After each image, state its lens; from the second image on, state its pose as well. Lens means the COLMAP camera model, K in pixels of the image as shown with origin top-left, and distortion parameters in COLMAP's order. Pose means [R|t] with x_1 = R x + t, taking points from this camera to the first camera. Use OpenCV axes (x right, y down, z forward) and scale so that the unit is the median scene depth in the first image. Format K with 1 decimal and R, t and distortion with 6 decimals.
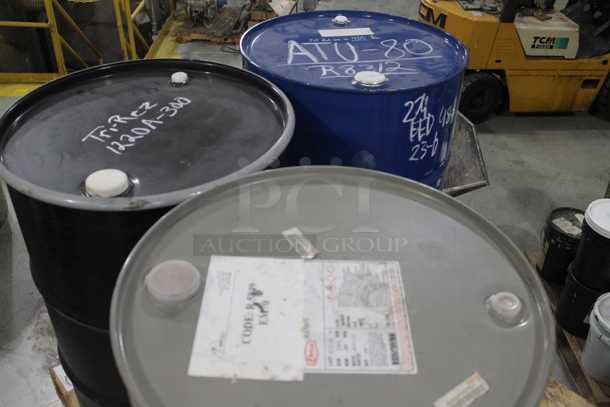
lens RADIAL K [[585.1, 0, 305.0], [0, 585.1, 203.5], [0, 0, 1]] dist [-0.166160, 0.179067]
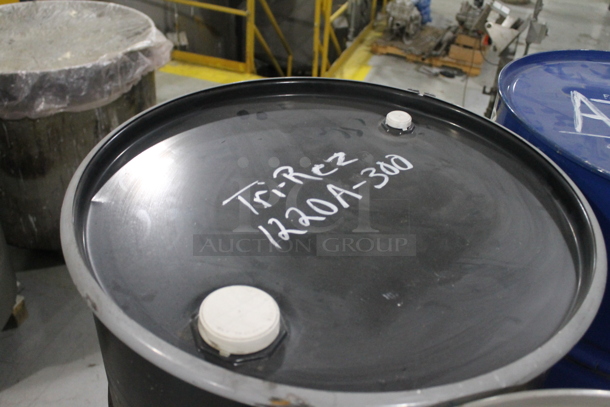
lens RADIAL K [[585.1, 0, 305.0], [0, 585.1, 203.5], [0, 0, 1]] dist [-0.166160, 0.179067]
pose [[0.940274, 0.220761, -0.259132, -0.134977], [-0.227200, 0.973834, 0.005228, -0.114679], [0.253506, 0.053959, 0.965828, 0.386555]]
